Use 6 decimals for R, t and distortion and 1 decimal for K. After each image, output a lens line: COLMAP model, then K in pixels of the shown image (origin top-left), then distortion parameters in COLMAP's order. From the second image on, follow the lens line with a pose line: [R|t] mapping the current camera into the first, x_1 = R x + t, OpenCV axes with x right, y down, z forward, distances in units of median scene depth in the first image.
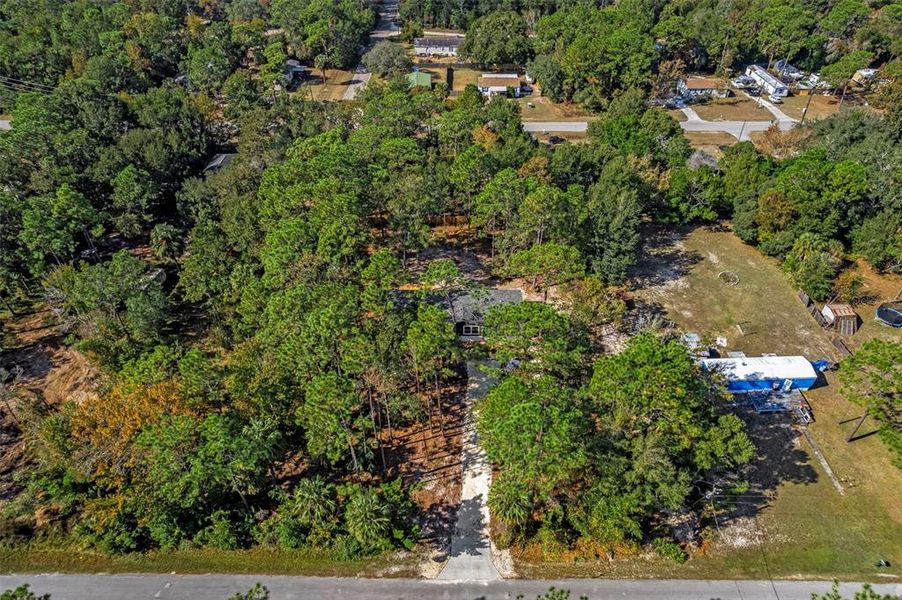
lens RADIAL K [[586.9, 0, 451.0], [0, 586.9, 300.0], [0, 0, 1]] dist [-0.081861, 0.089858]
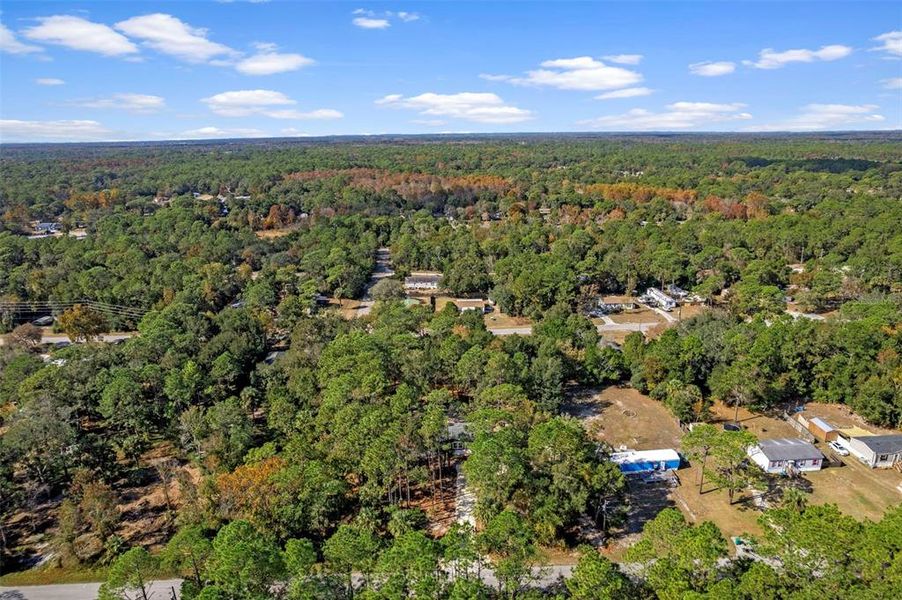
lens RADIAL K [[500.7, 0, 443.8], [0, 500.7, 285.5], [0, 0, 1]] dist [0.001213, 0.000582]
pose [[0.999406, -0.021180, 0.027188, -0.013354], [0.030260, 0.916854, -0.398074, 0.088618], [-0.016496, 0.398660, 0.916950, -0.169177]]
